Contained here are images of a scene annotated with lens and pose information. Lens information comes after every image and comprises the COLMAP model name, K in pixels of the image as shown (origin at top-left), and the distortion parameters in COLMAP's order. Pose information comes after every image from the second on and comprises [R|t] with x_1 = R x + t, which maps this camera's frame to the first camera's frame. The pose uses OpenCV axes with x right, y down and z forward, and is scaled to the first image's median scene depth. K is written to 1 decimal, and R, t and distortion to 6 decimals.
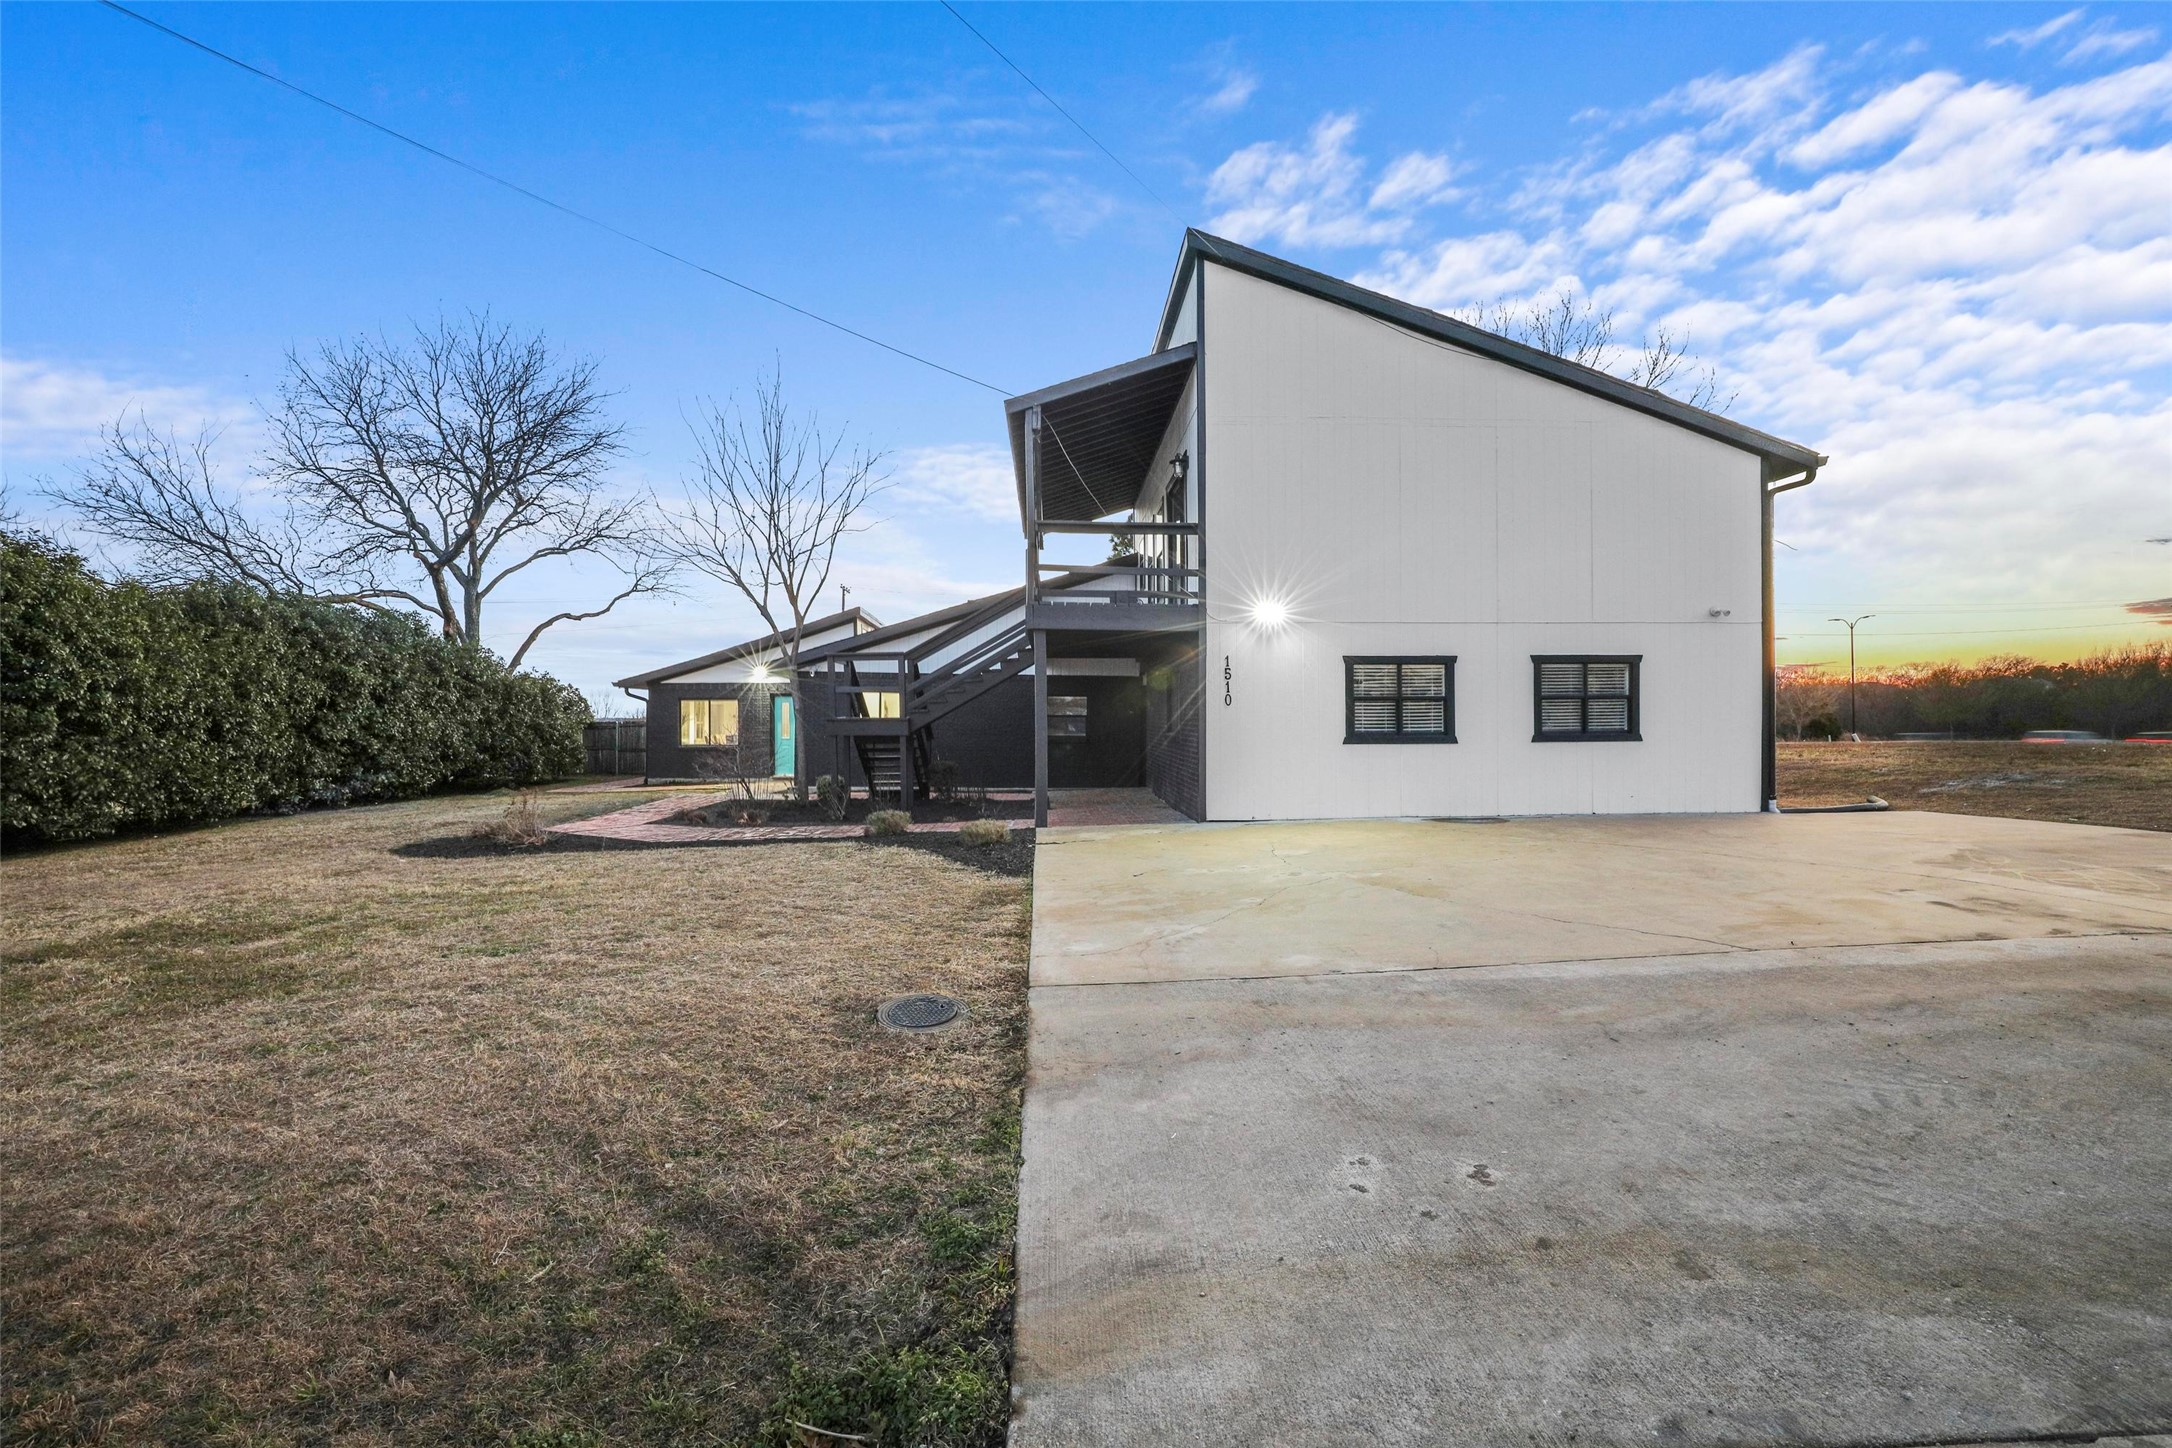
lens RADIAL K [[990.6, 0, 1097.8], [0, 990.6, 724.5], [0, 0, 1]] dist [-0.036563, 0.006764]
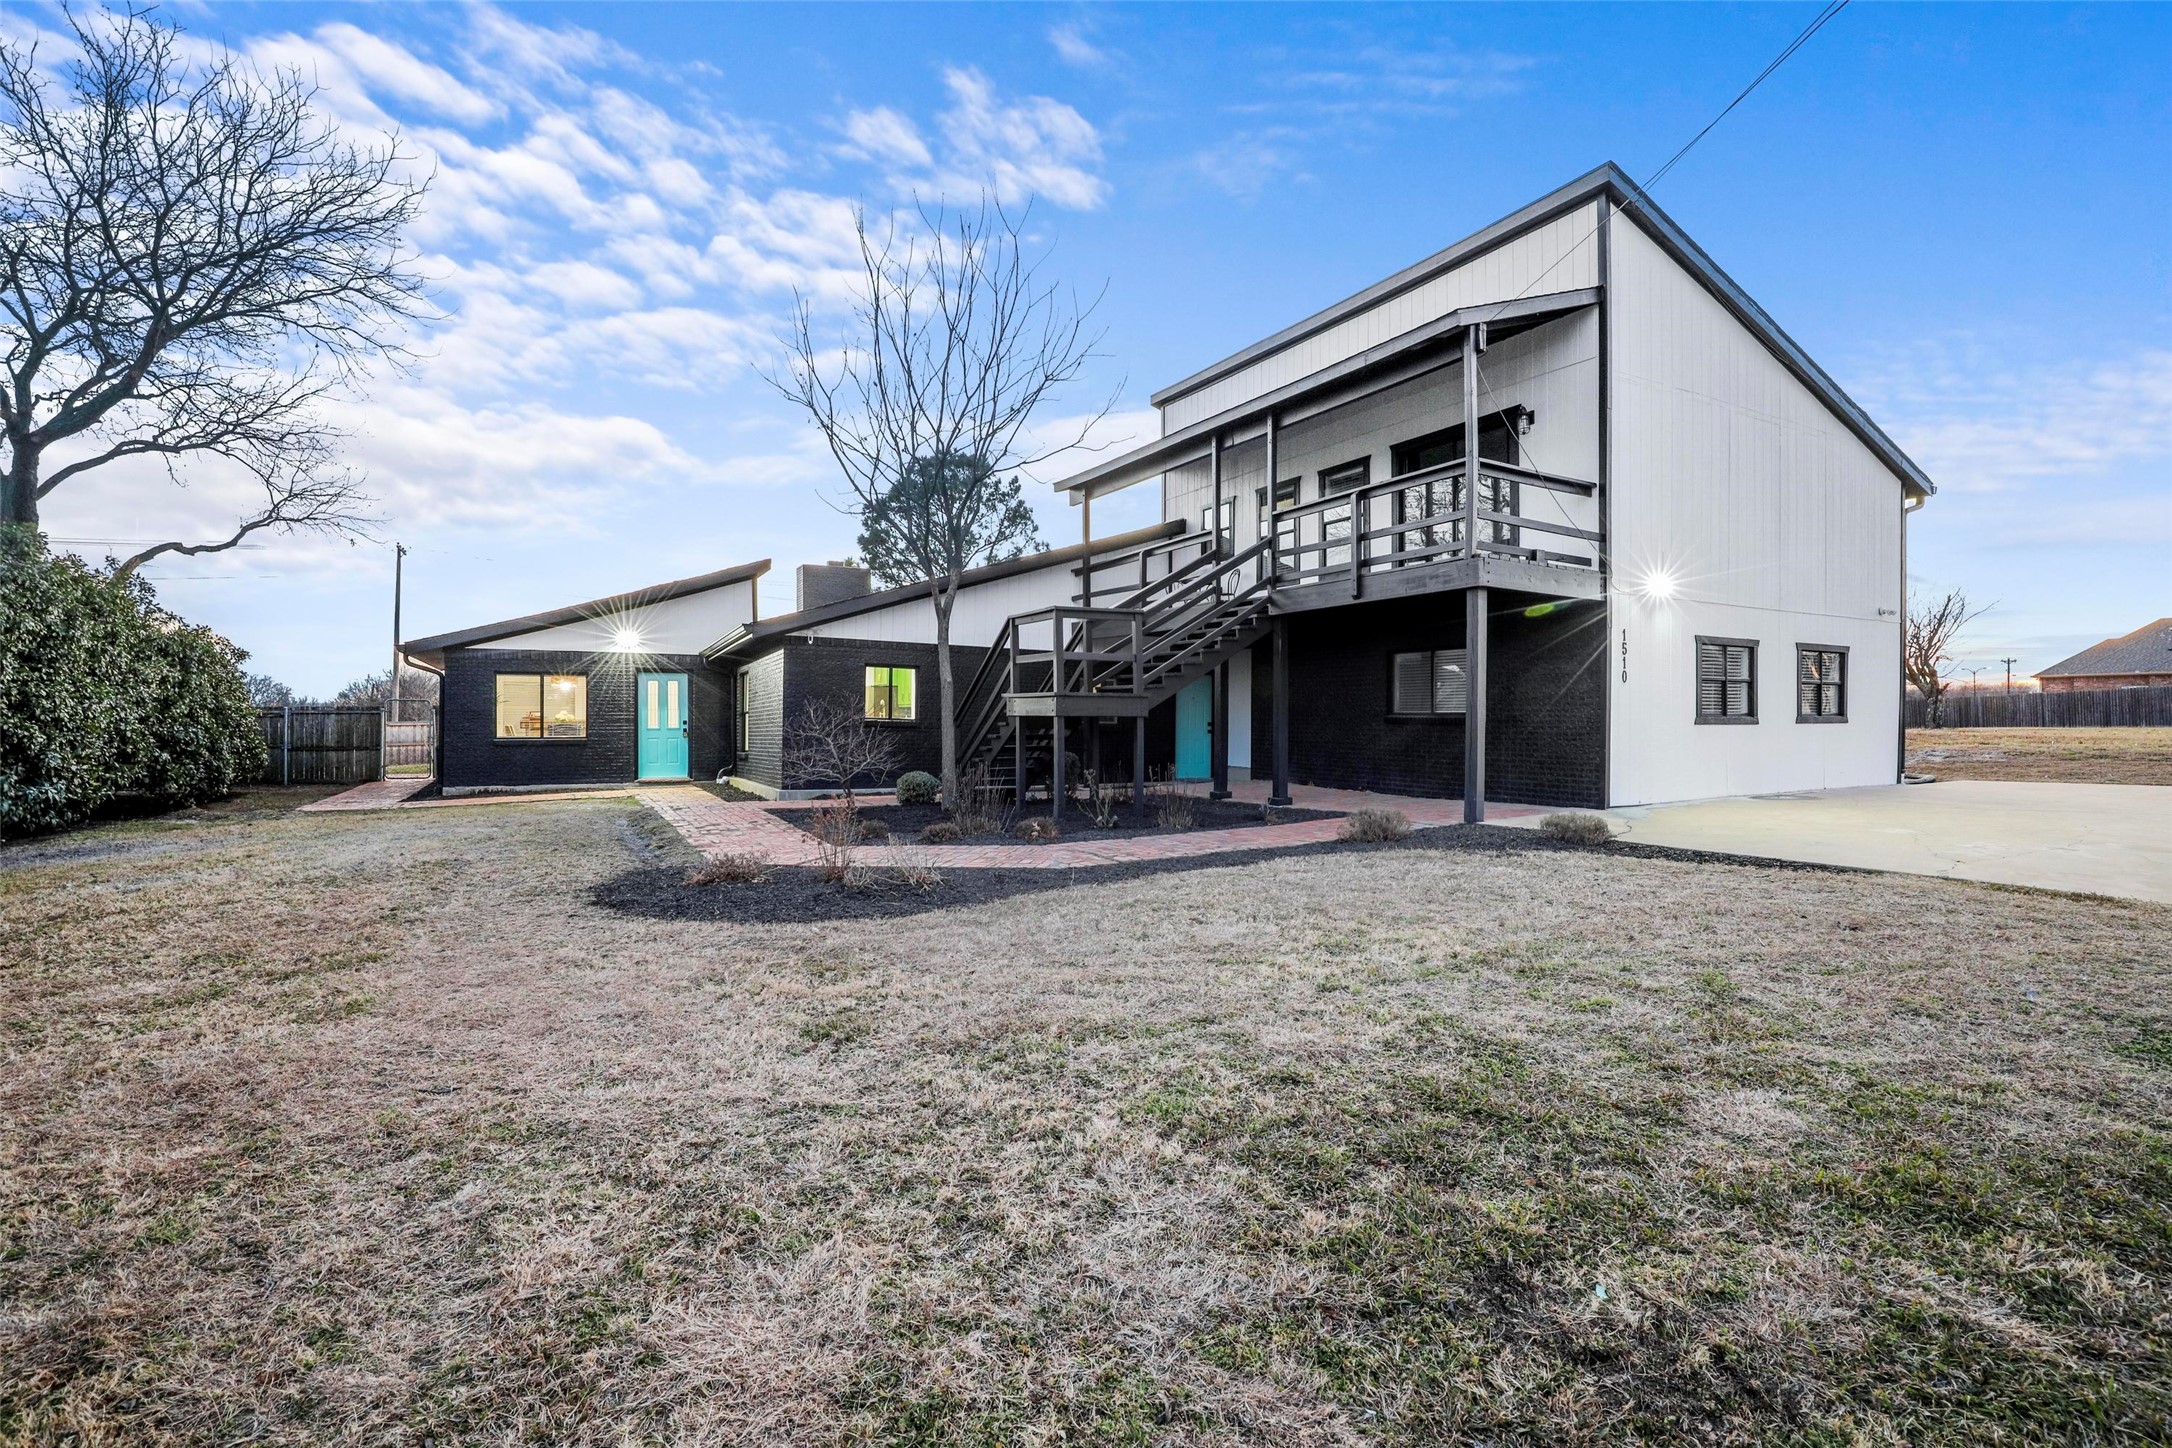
lens RADIAL K [[1008.8, 0, 1086.0], [0, 1008.8, 724.0], [0, 0, 1]] dist [-0.016525, -0.000179]
pose [[0.902859, 0.005212, 0.429904, -0.353033], [-0.003564, 0.999983, -0.004640, 0.012639], [-0.429921, 0.002657, 0.902862, 0.169608]]
